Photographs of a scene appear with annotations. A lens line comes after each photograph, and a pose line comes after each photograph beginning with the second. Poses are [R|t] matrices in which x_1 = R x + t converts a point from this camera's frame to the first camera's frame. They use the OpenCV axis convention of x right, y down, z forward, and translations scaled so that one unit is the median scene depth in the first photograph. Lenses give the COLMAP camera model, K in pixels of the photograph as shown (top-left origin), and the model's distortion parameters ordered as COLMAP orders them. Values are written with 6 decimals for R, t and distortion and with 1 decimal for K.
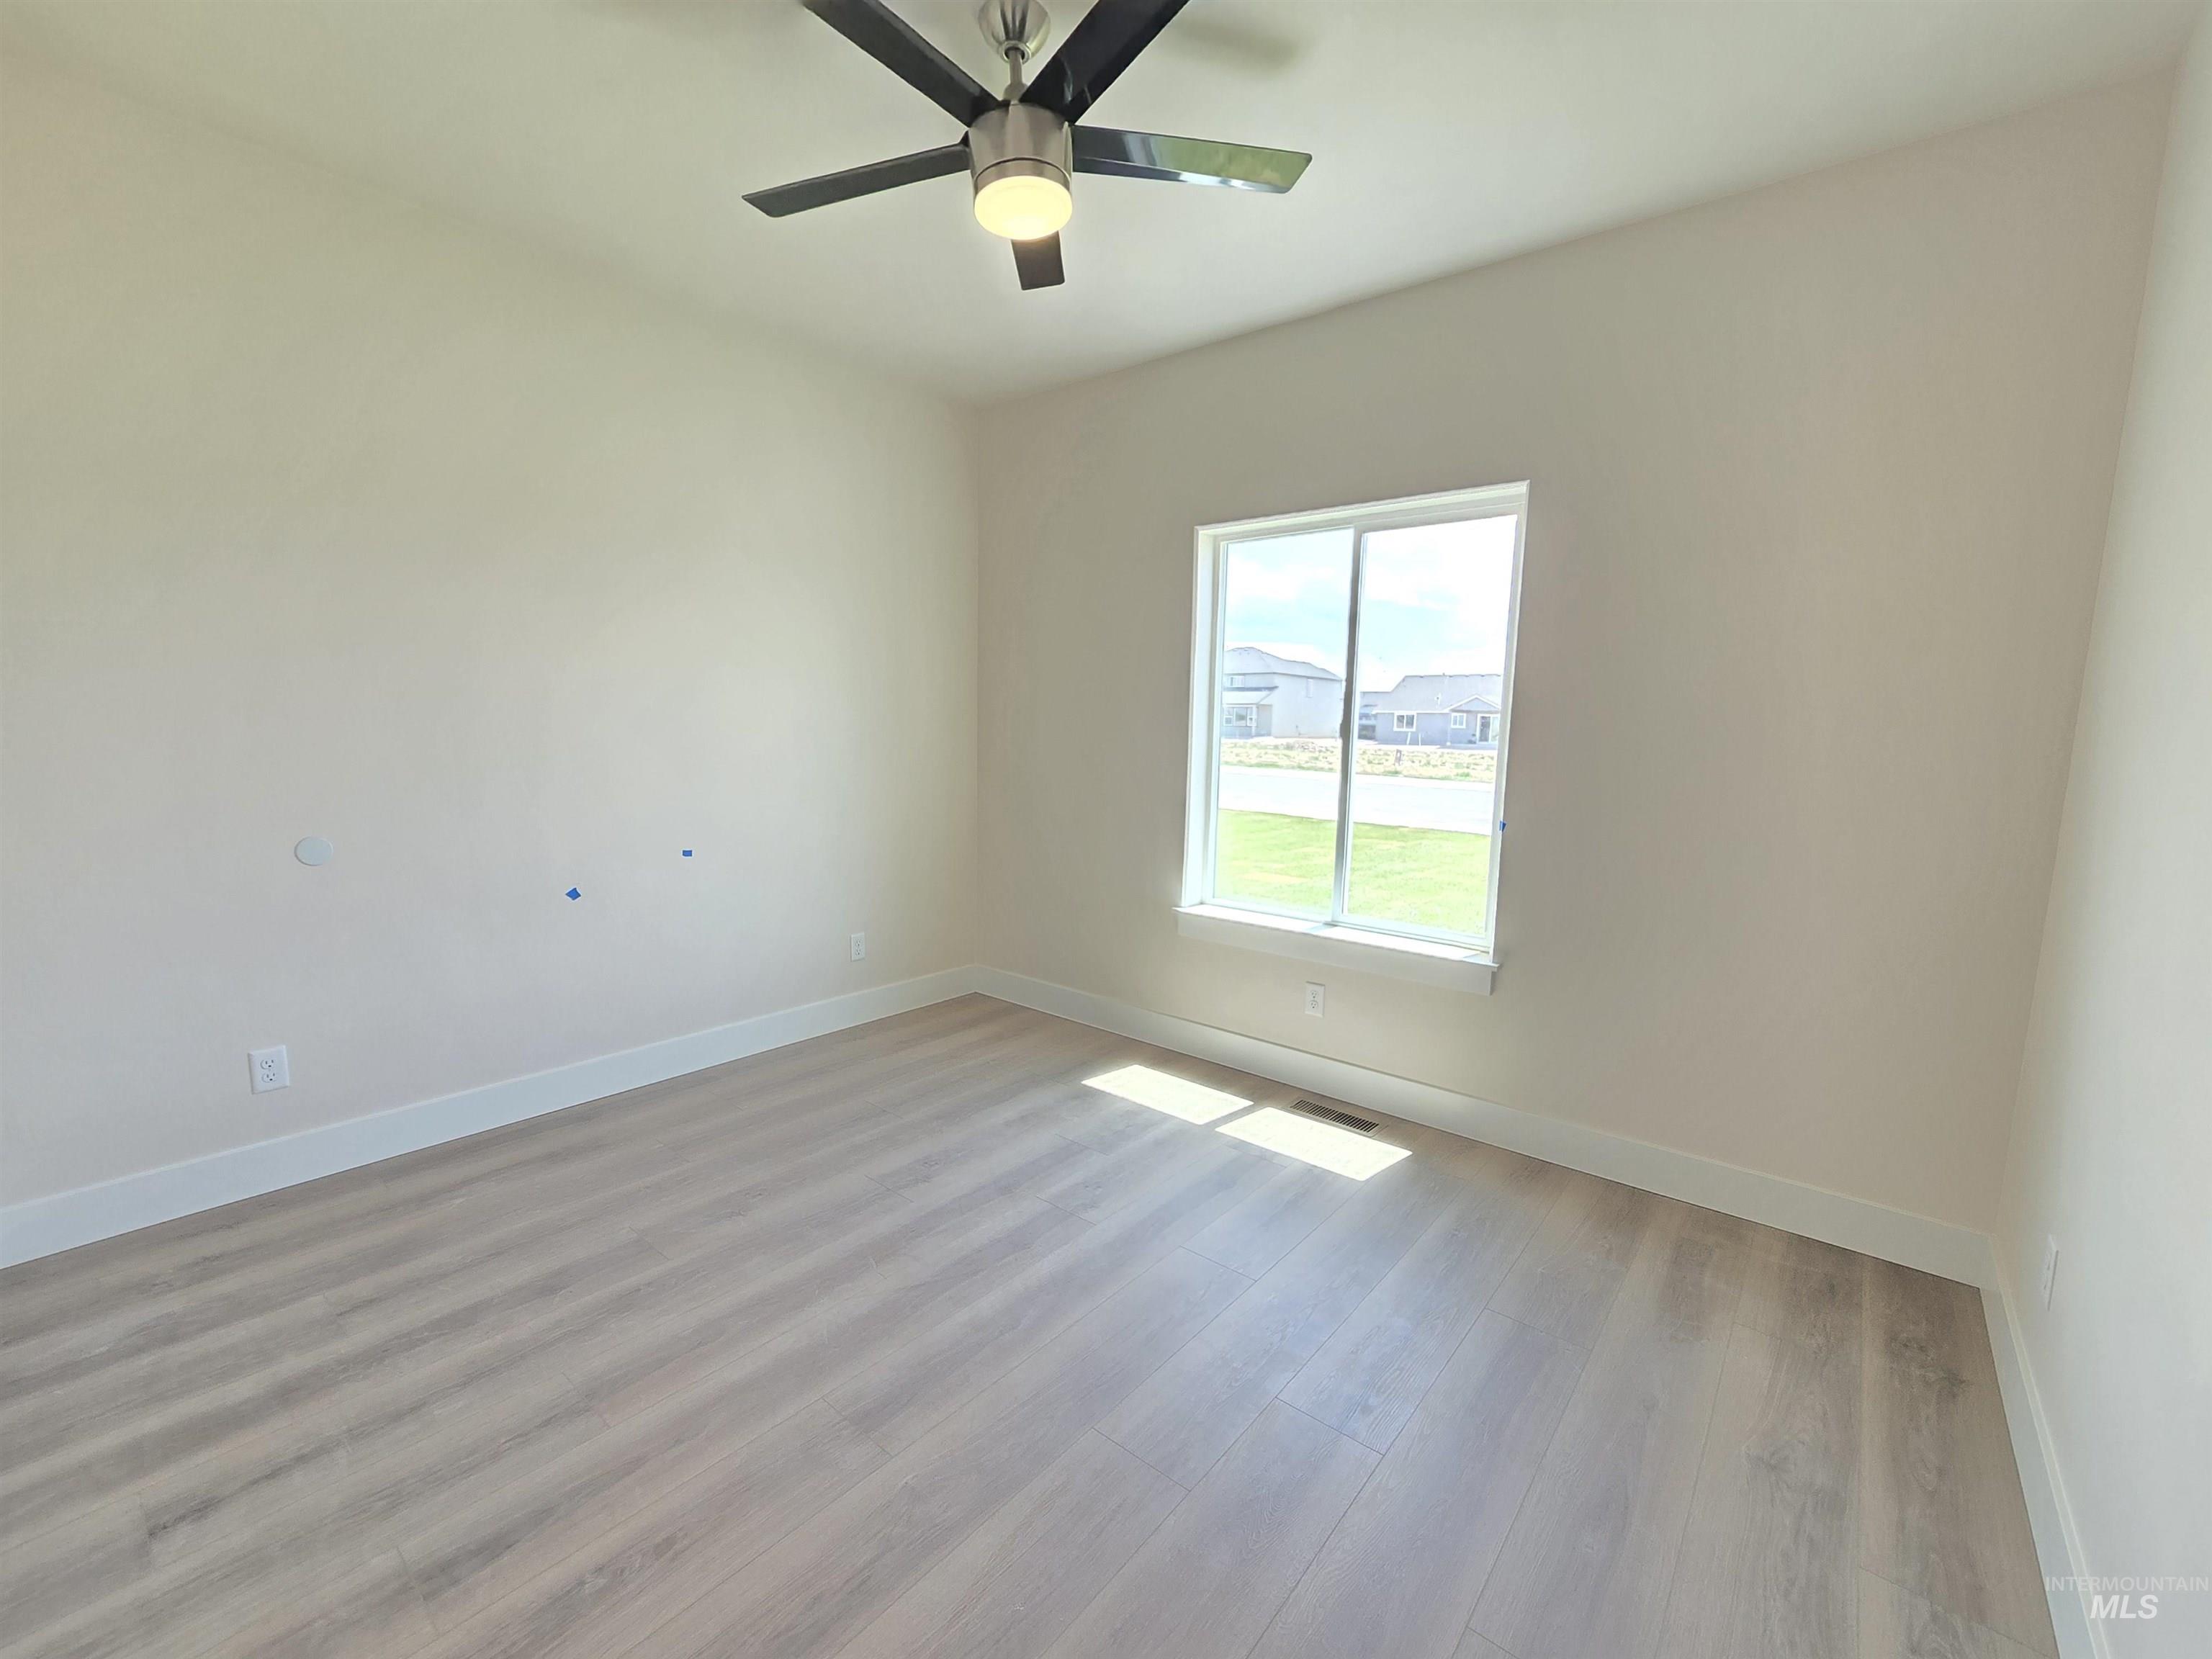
lens RADIAL K [[907.4, 0, 1102.8], [0, 907.4, 838.6], [0, 0, 1]] dist [-0.001734, -0.000179]
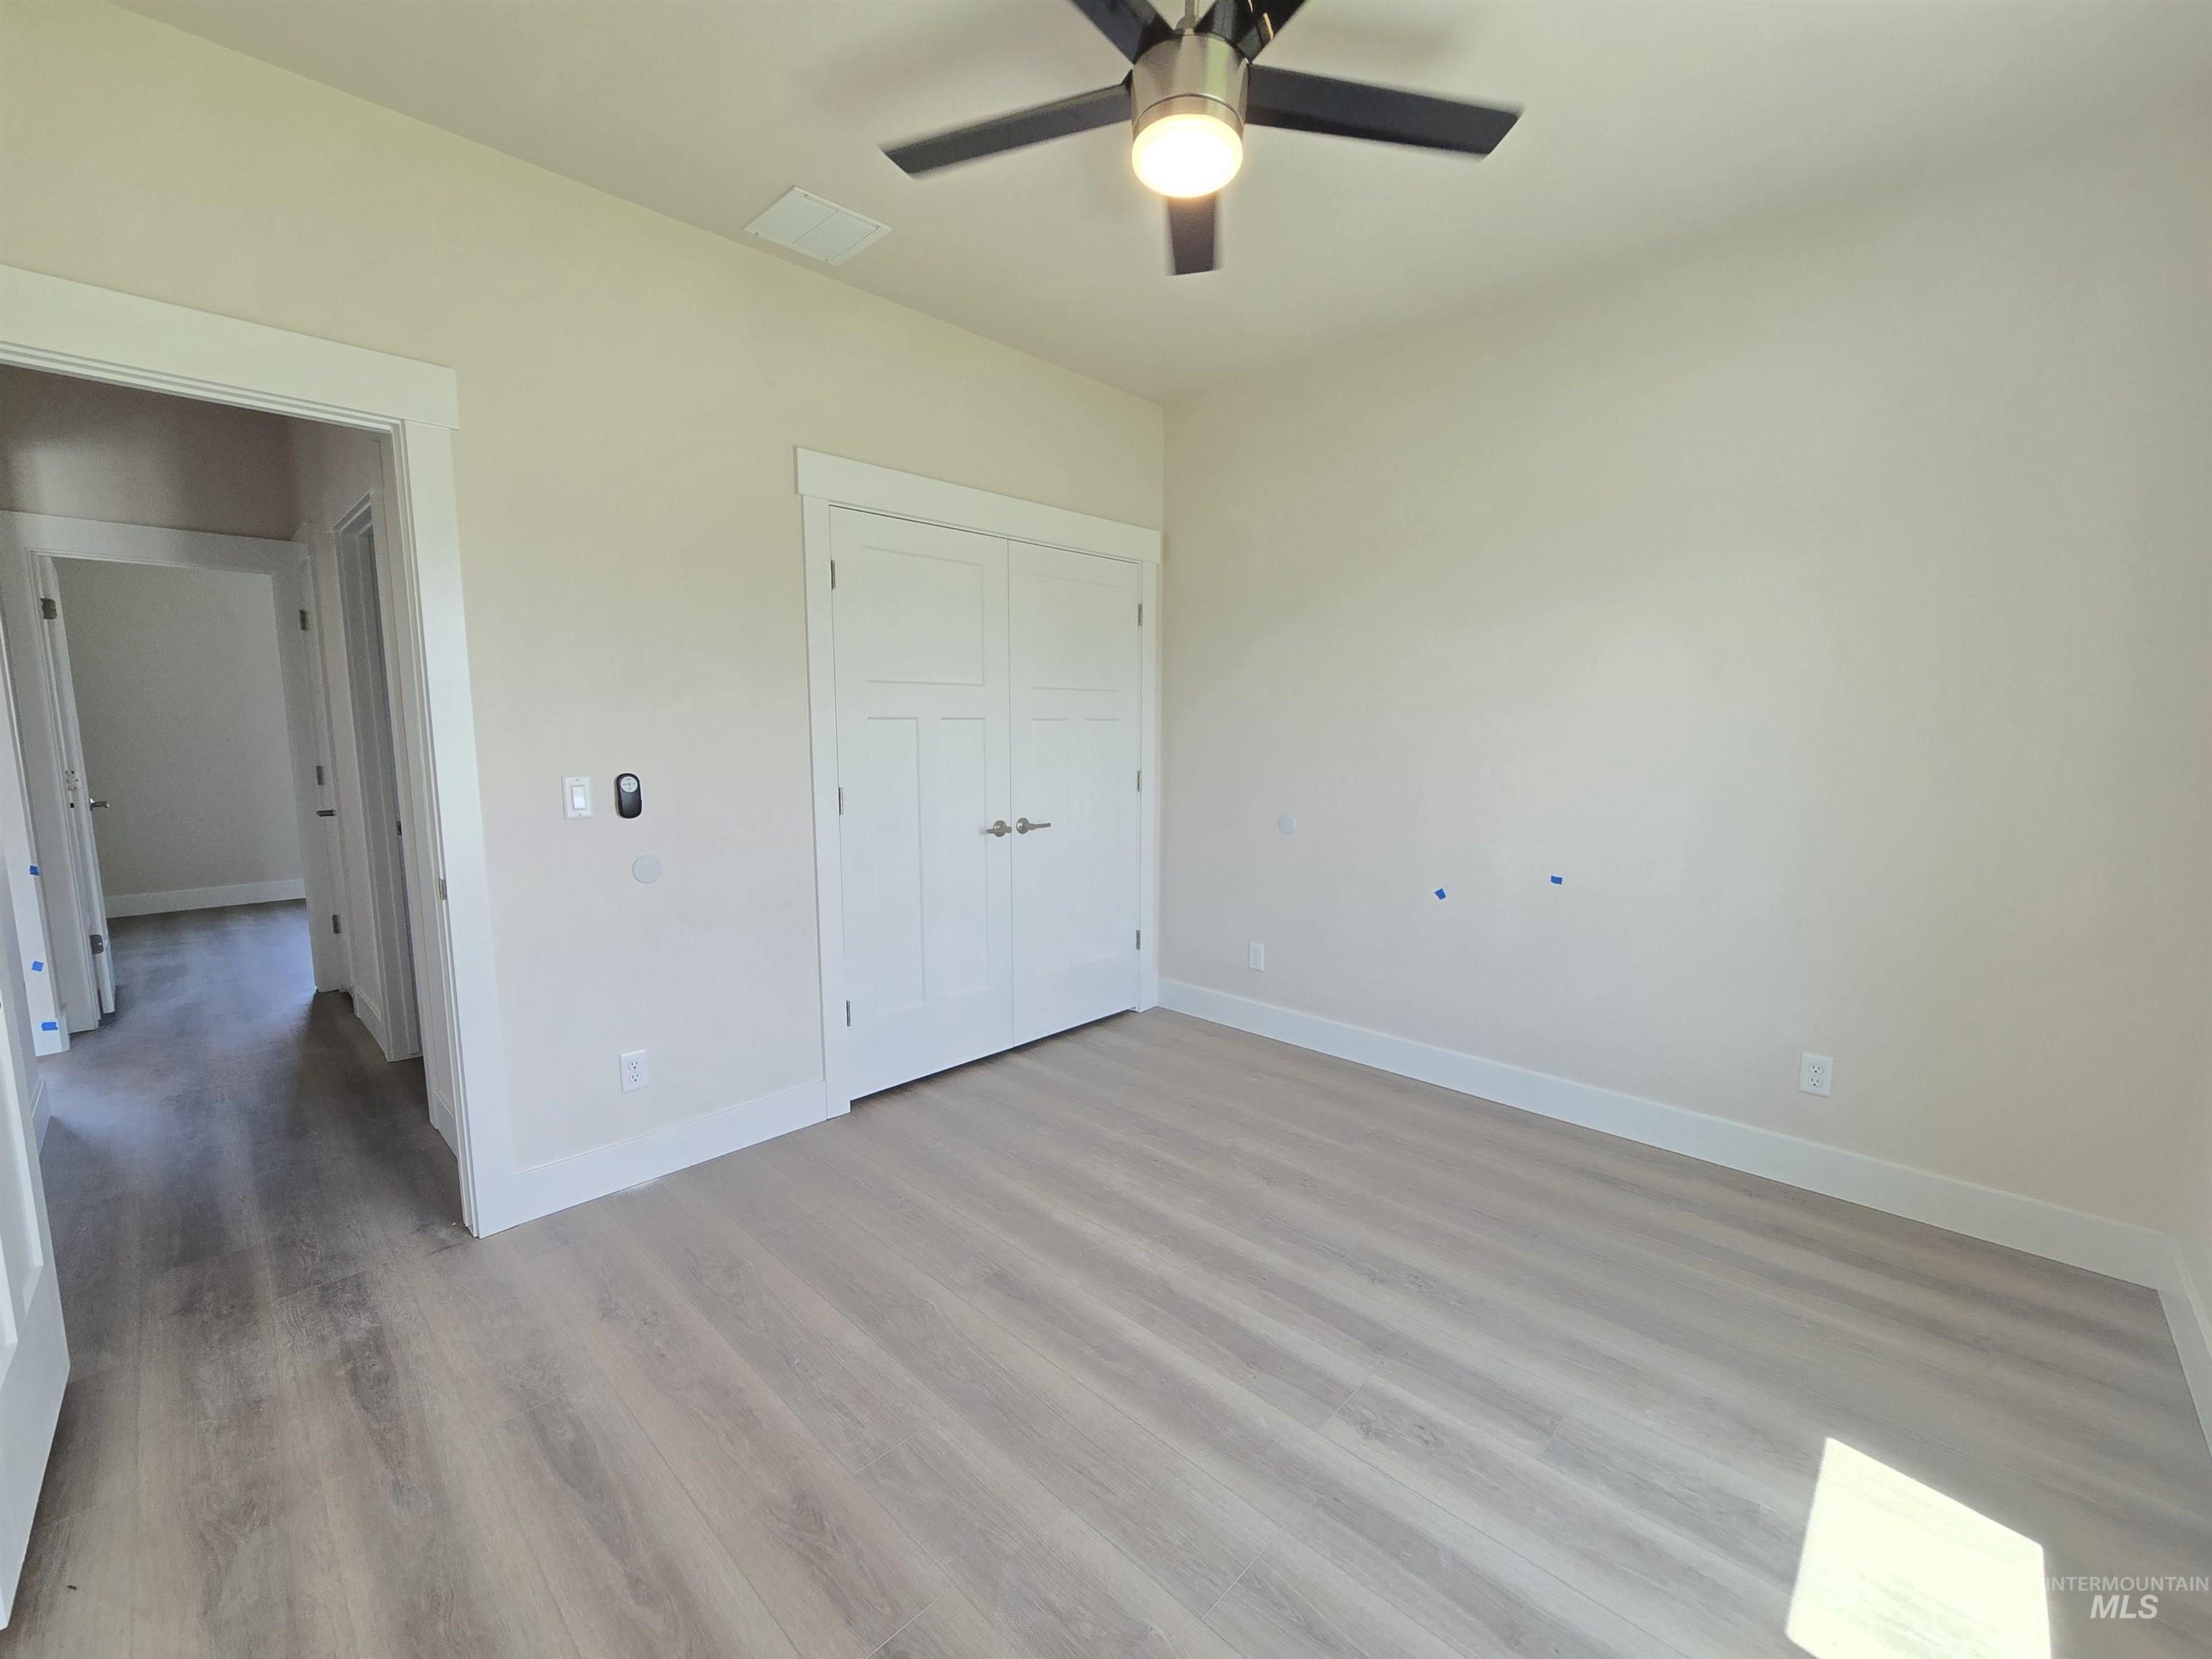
lens RADIAL K [[907.4, 0, 1102.8], [0, 907.4, 838.6], [0, 0, 1]] dist [-0.001734, -0.000179]
pose [[-0.071531, 0.102332, -0.992175, 0.613186], [-0.130577, 0.985202, 0.111027, -0.085461], [0.988854, 0.137498, -0.057110, 0.744906]]
